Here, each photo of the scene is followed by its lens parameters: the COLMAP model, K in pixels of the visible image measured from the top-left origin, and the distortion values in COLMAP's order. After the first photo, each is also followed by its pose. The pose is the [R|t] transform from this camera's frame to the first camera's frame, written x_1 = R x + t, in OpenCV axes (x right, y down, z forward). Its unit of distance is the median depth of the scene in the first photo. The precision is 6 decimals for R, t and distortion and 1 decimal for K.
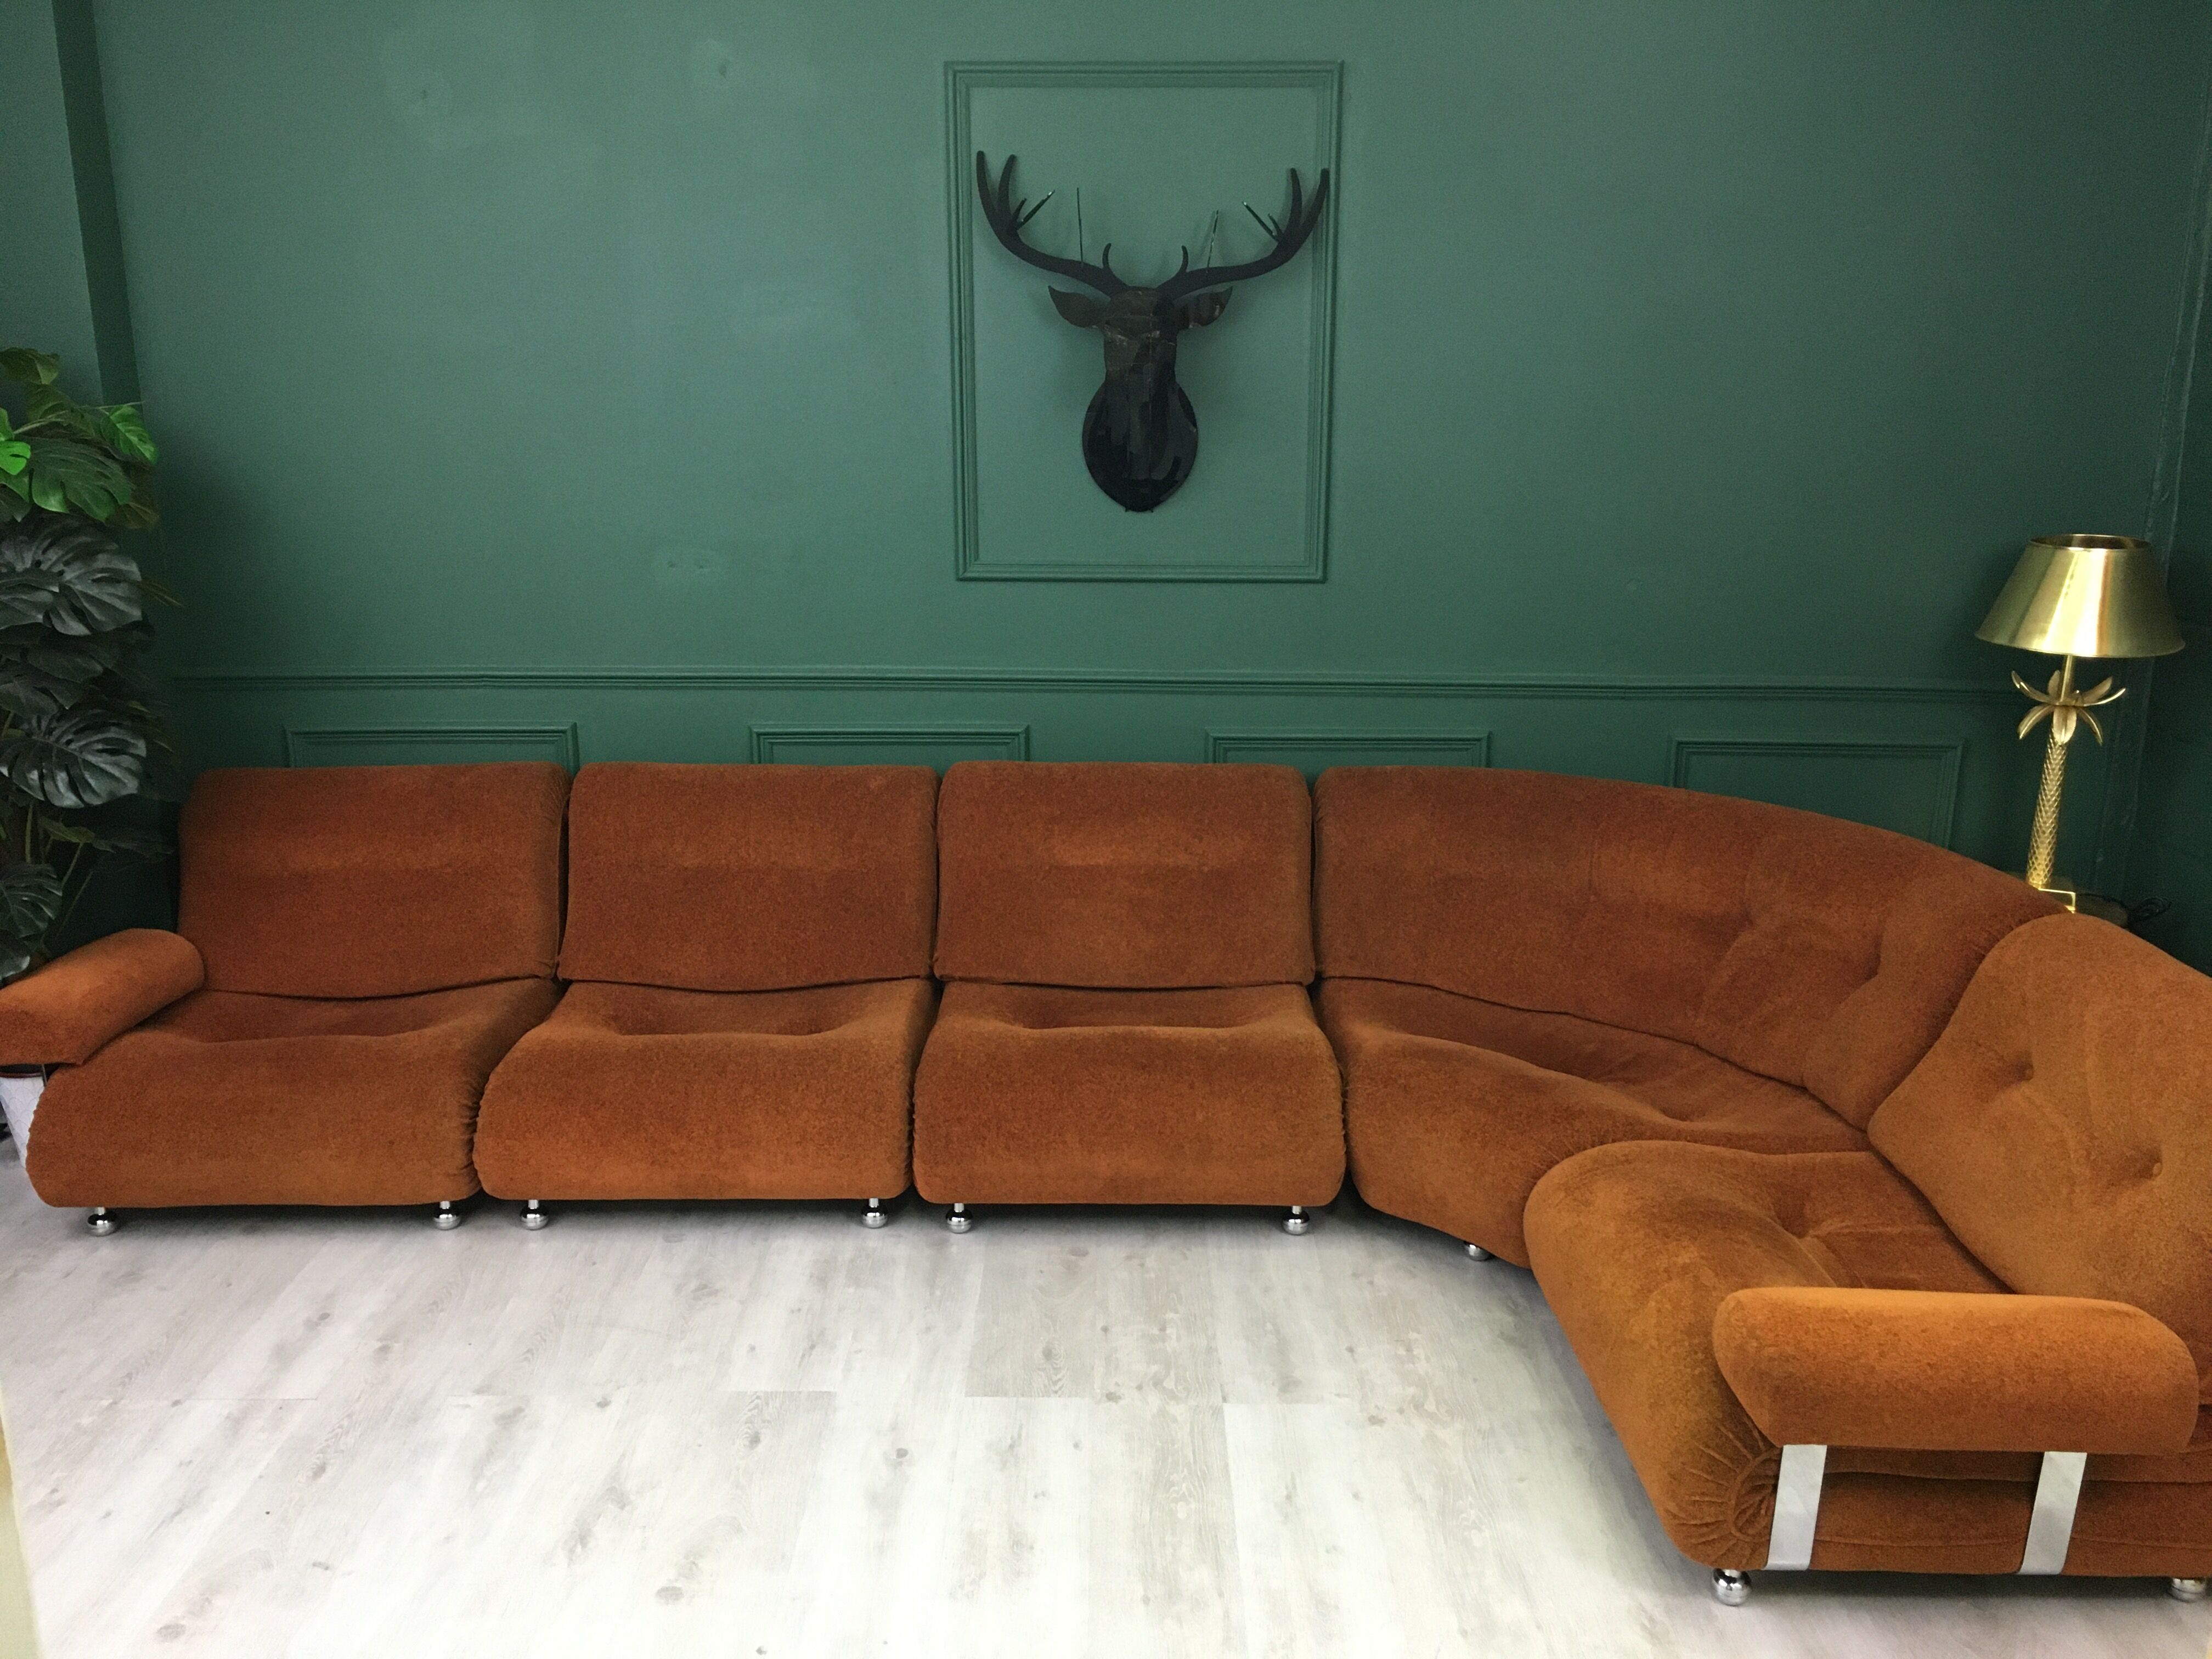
lens RADIAL K [[1874.8, 0, 1097.0], [0, 1874.8, 828.1], [0, 0, 1]] dist [0.086460, -0.116946]
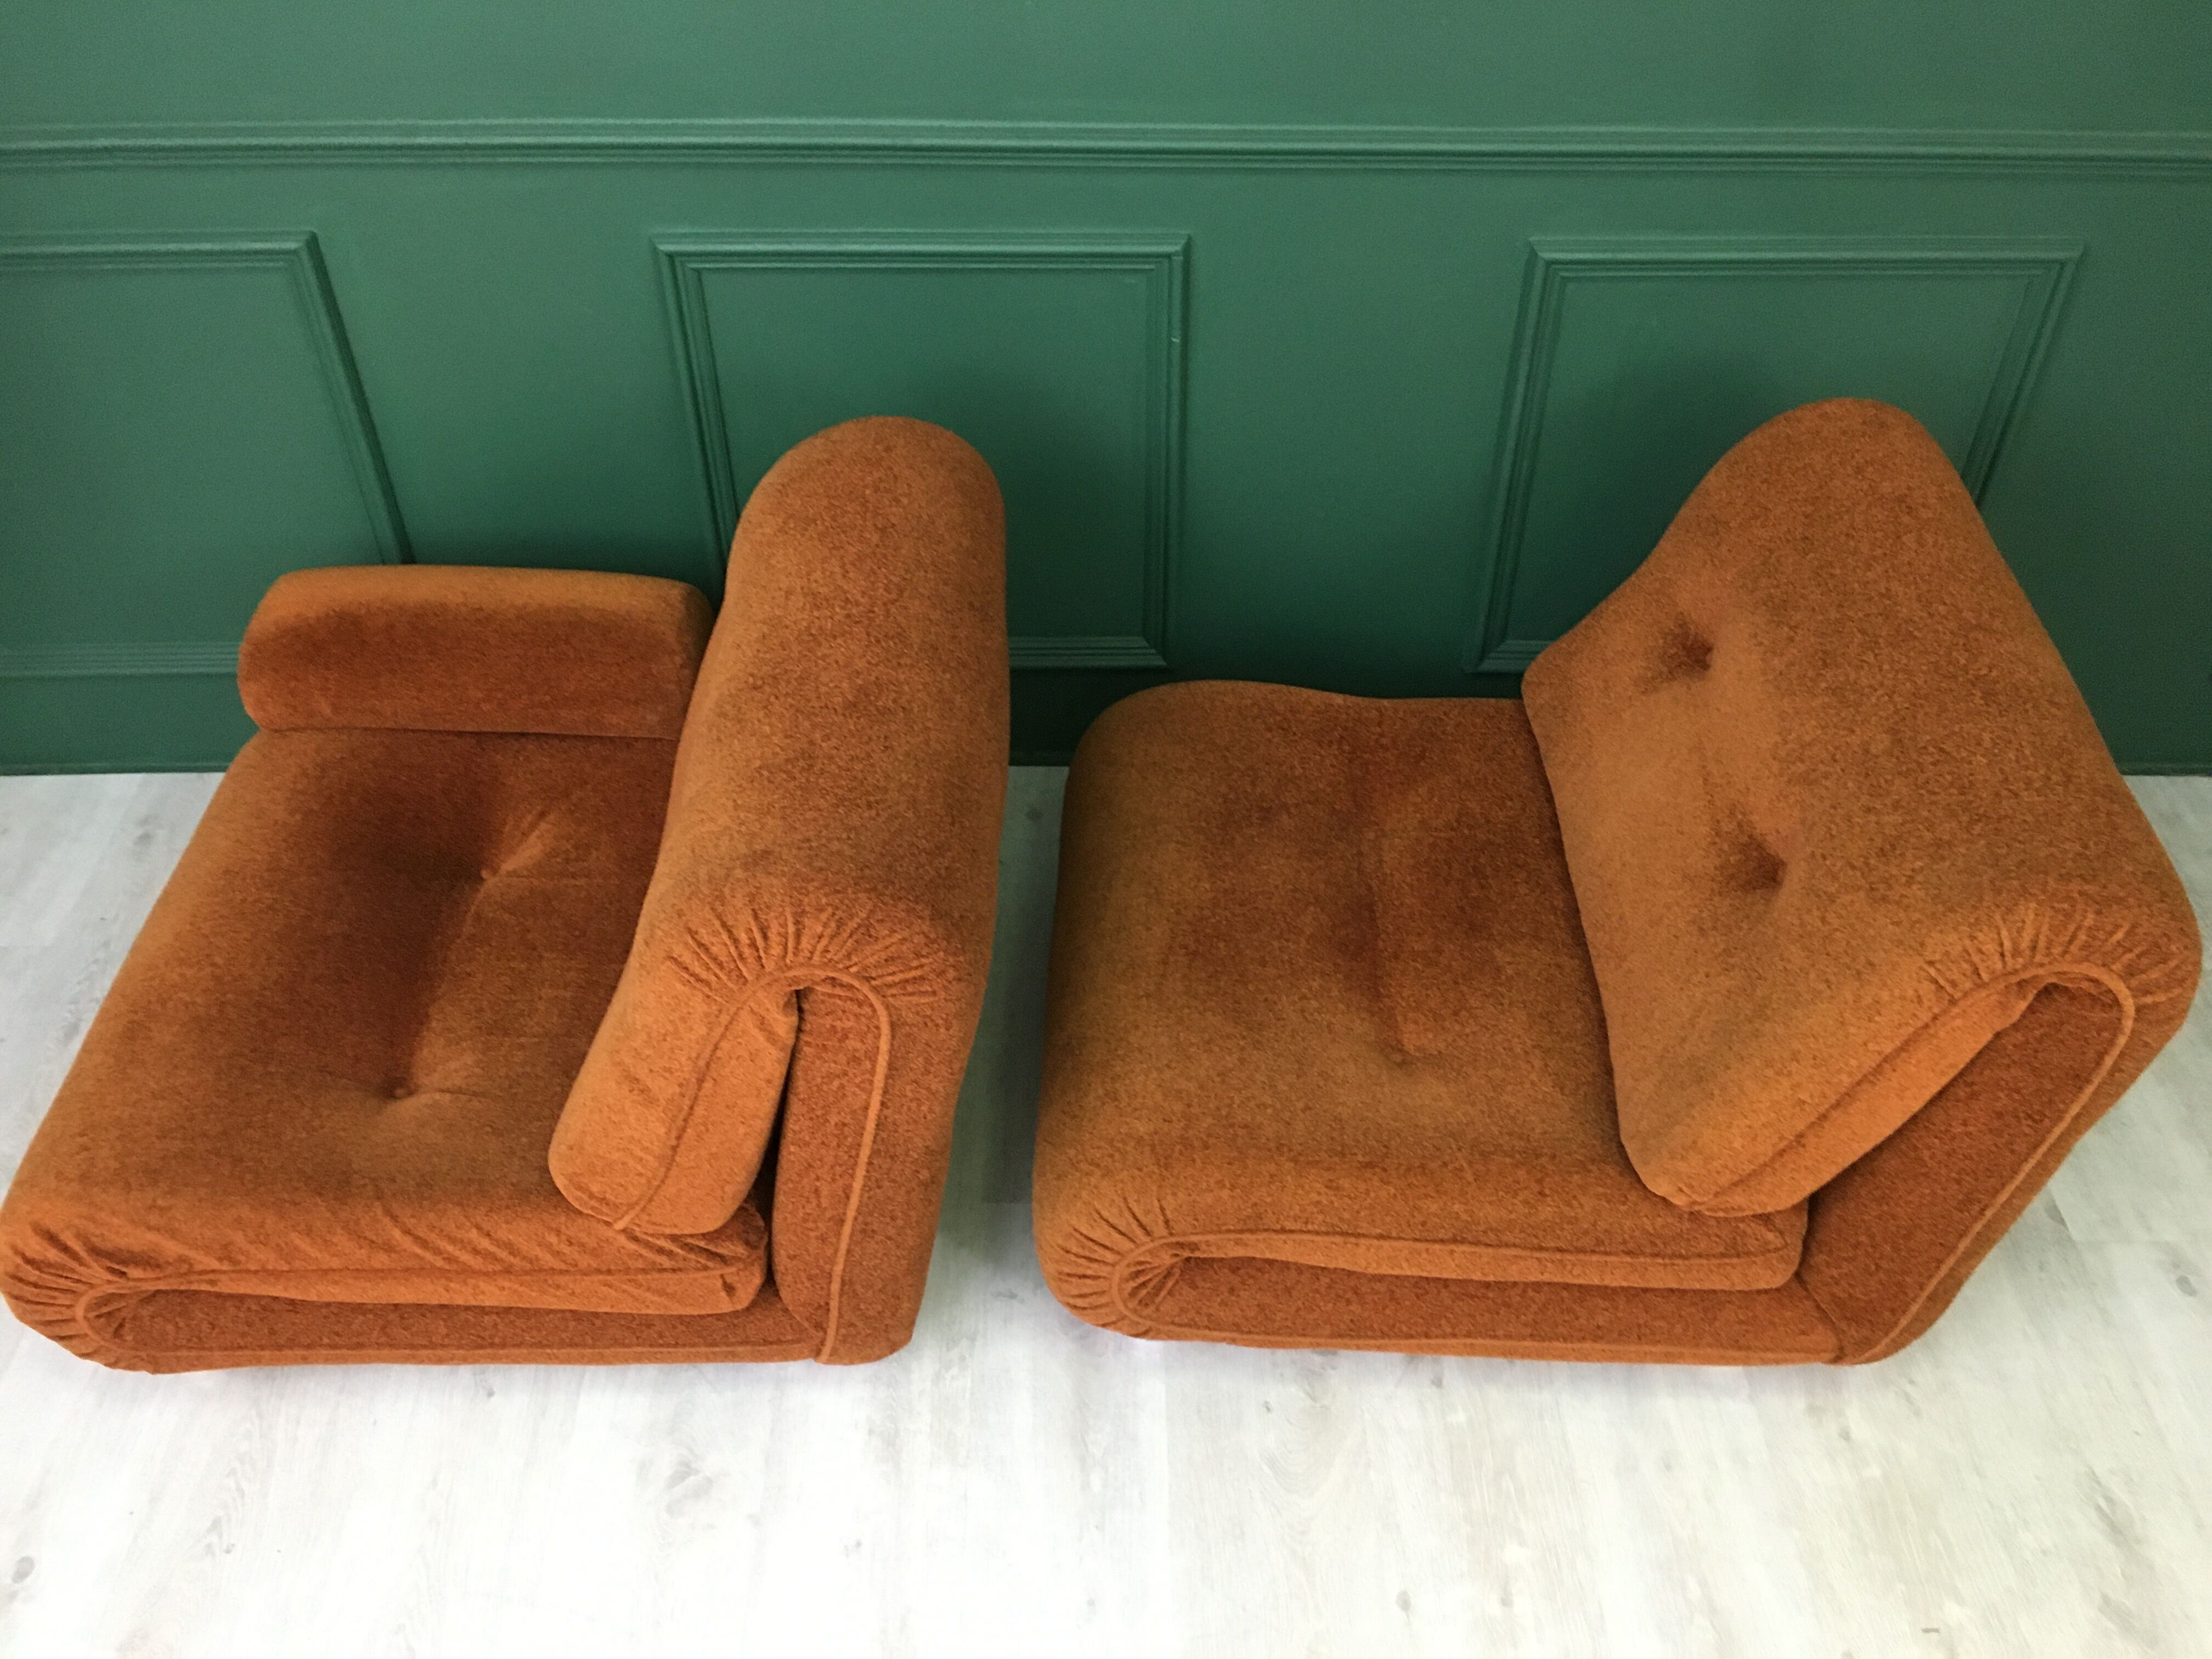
lens RADIAL K [[1874.8, 0, 1094.3], [0, 1874.8, 830.5], [0, 0, 1]] dist [0.086460, -0.116946]
pose [[0.999907, -0.011109, 0.007852, -0.084373], [0.006096, 0.881909, 0.471380, -0.192535], [-0.012161, -0.471289, 0.881895, 0.567957]]
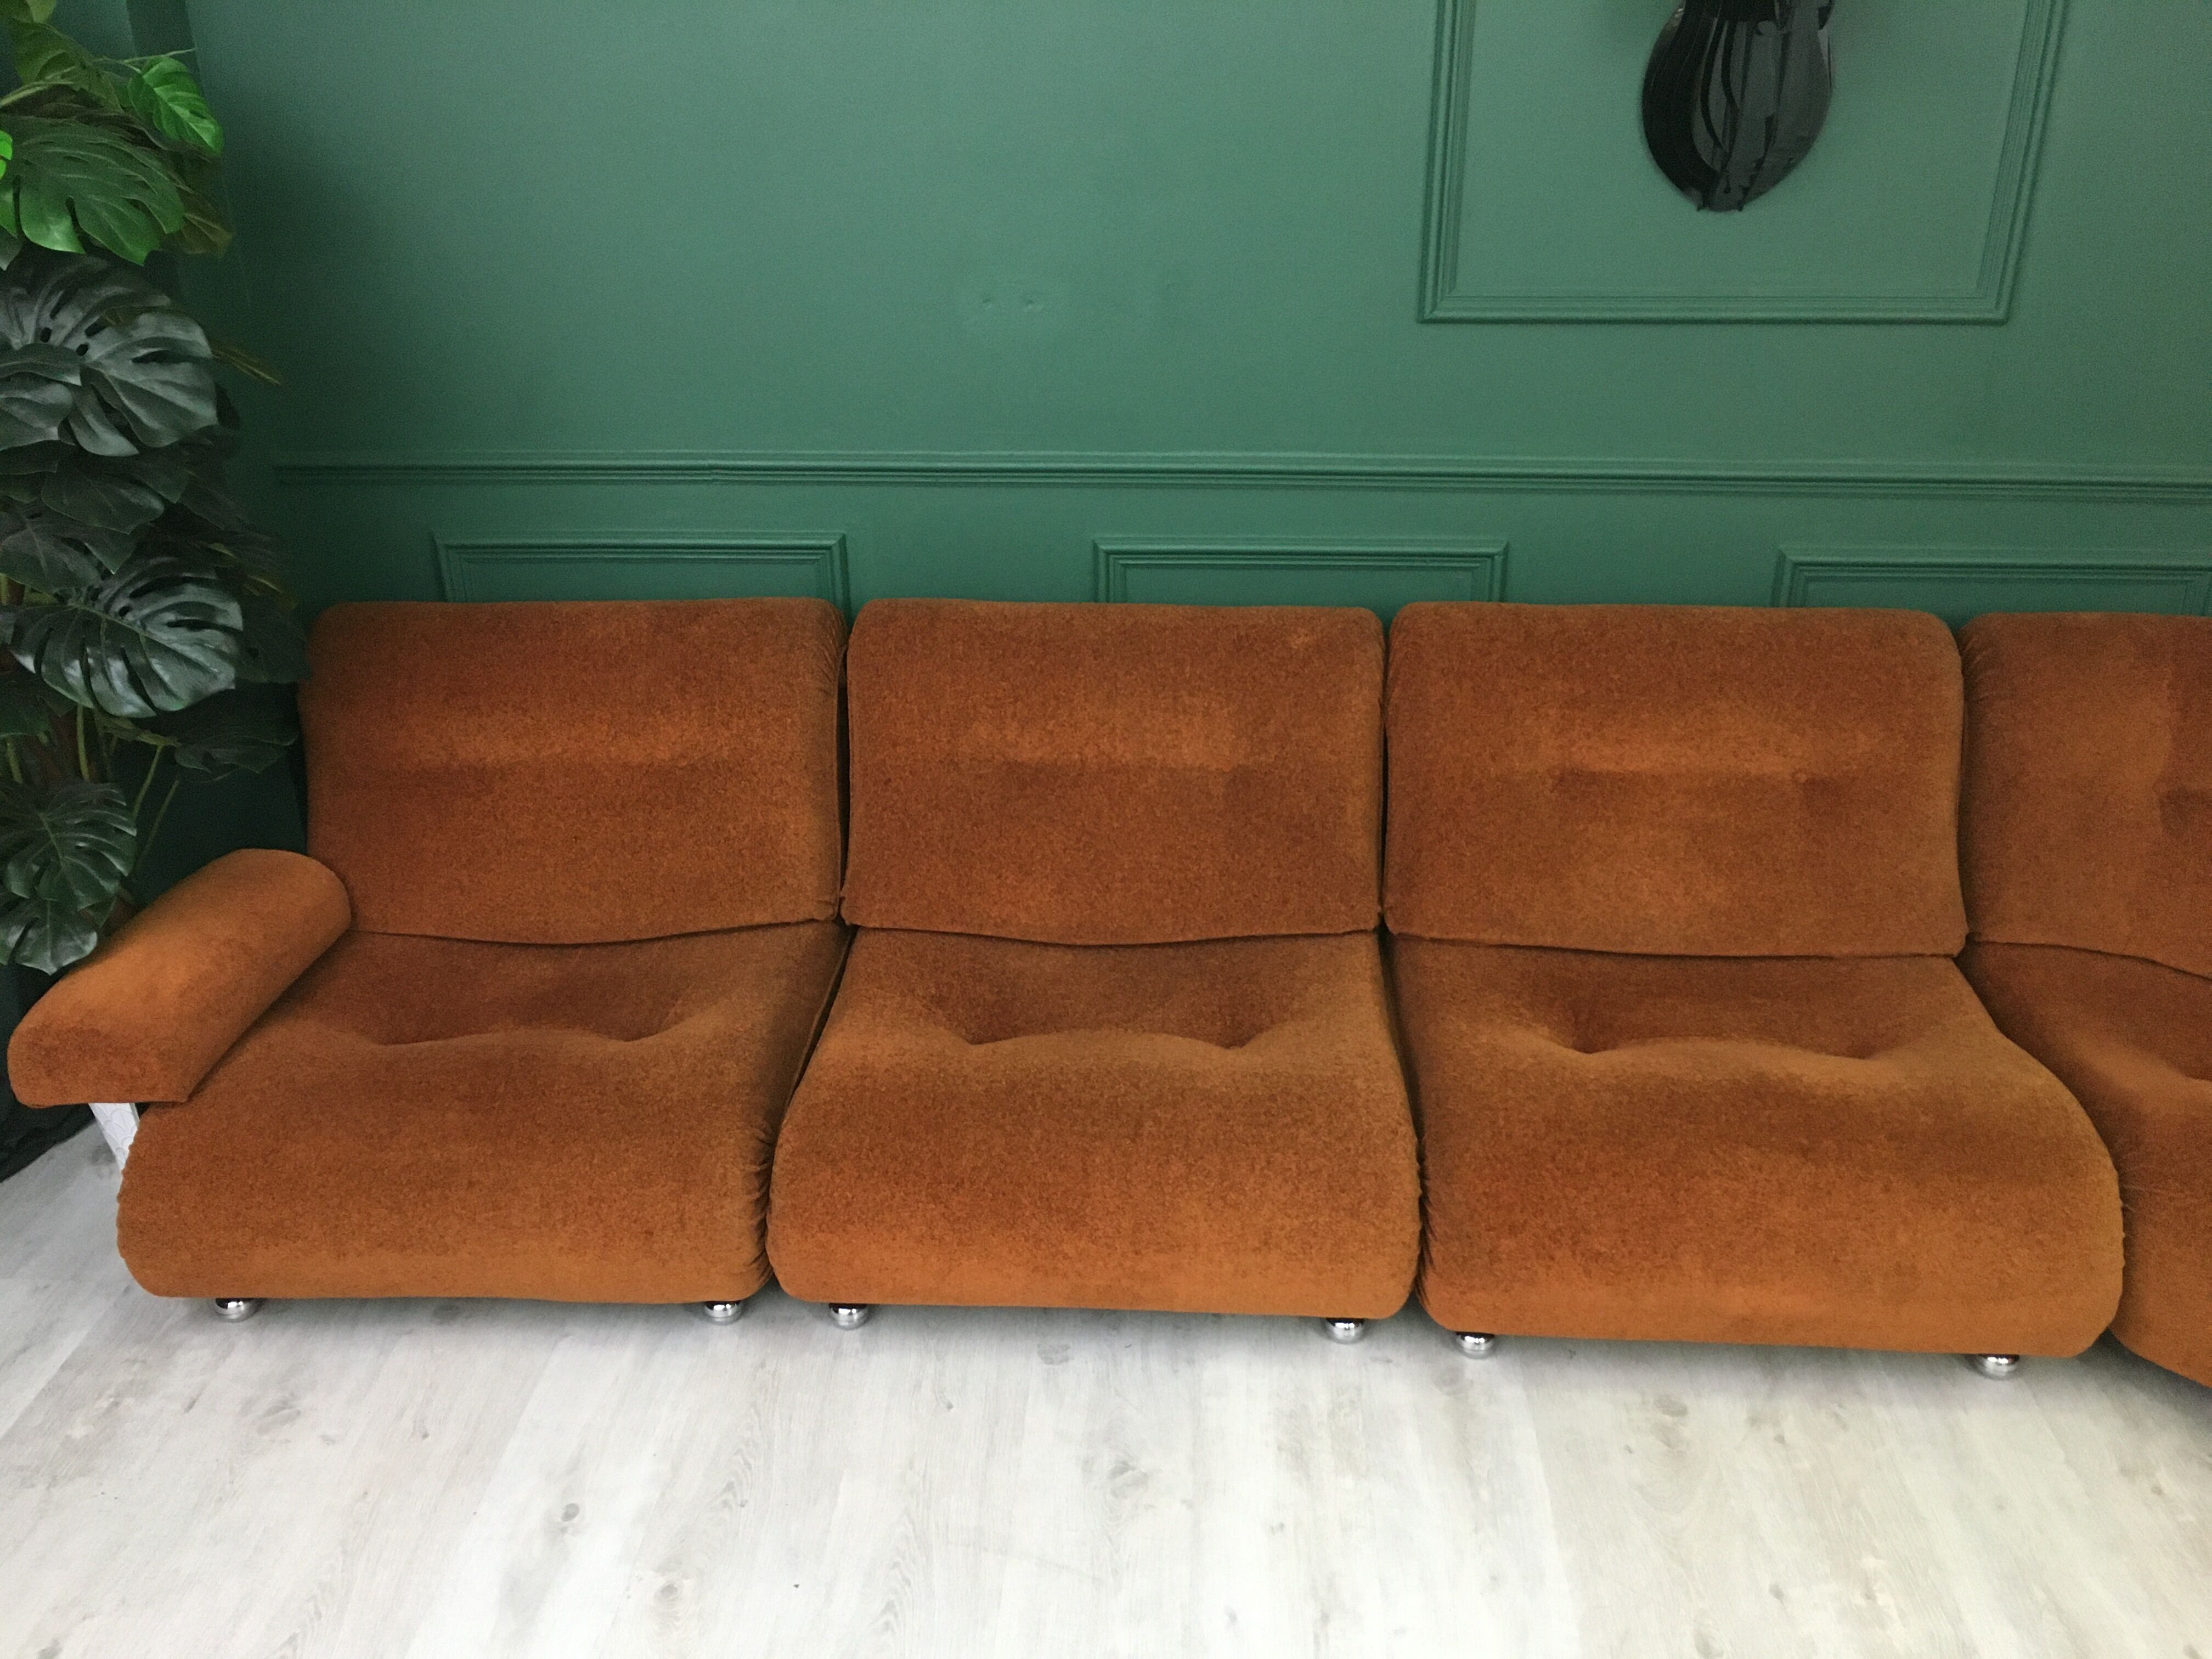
lens RADIAL K [[1874.8, 0, 1098.2], [0, 1874.8, 830.5], [0, 0, 1]] dist [0.086460, -0.116946]
pose [[0.998643, 0.014005, -0.050157, -0.181976], [-0.004314, 0.982094, 0.188345, -0.098182], [0.051897, -0.187873, 0.980821, 0.381159]]
